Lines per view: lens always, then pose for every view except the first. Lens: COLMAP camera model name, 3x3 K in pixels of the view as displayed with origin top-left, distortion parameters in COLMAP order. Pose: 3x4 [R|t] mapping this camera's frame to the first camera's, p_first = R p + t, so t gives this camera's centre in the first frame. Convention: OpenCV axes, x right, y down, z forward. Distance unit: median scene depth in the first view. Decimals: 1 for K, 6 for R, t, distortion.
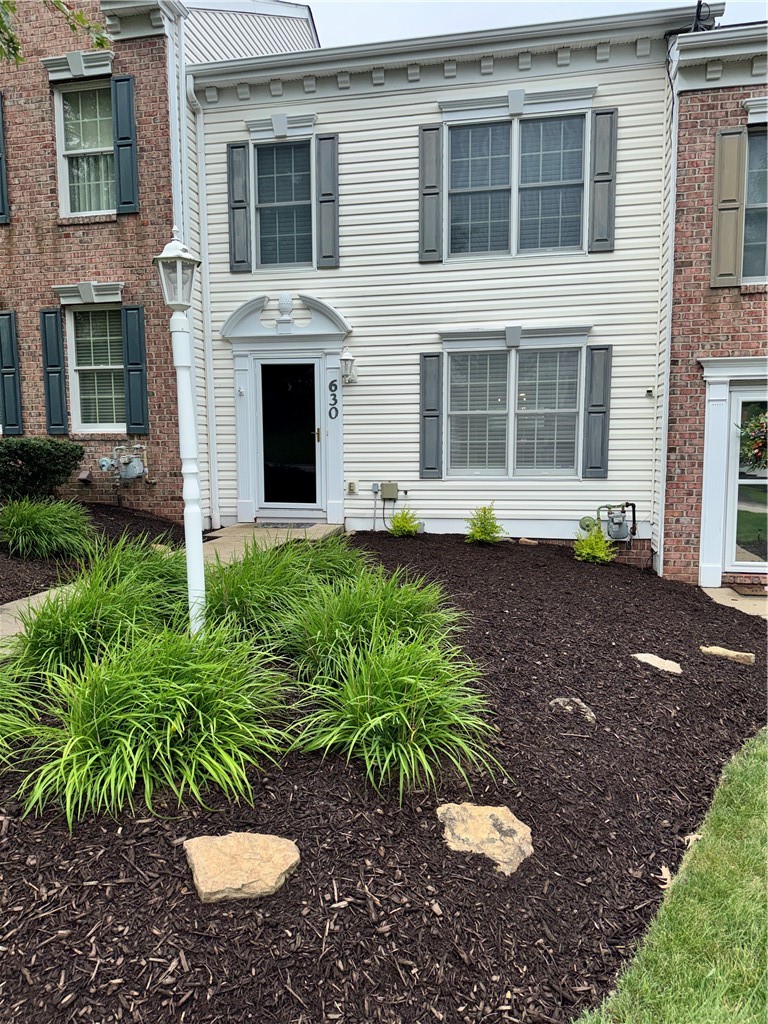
lens RADIAL K [[720.6, 0, 389.4], [0, 720.6, 516.8], [0, 0, 1]] dist [0.035254, -0.042833]
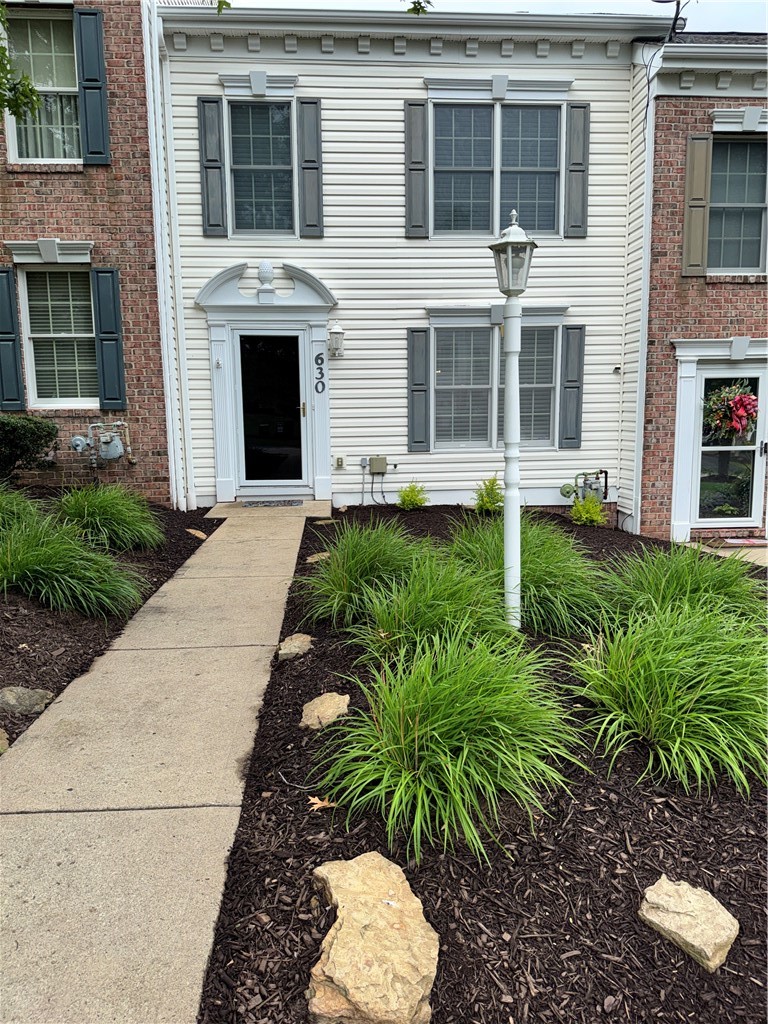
lens RADIAL K [[720.6, 0, 386.0], [0, 720.6, 507.9], [0, 0, 1]] dist [0.035254, -0.042833]
pose [[0.964261, -0.042058, 0.261593, -0.266933], [0.034559, 0.998851, 0.033203, -0.009529], [-0.262689, -0.022975, 0.964607, 0.025888]]
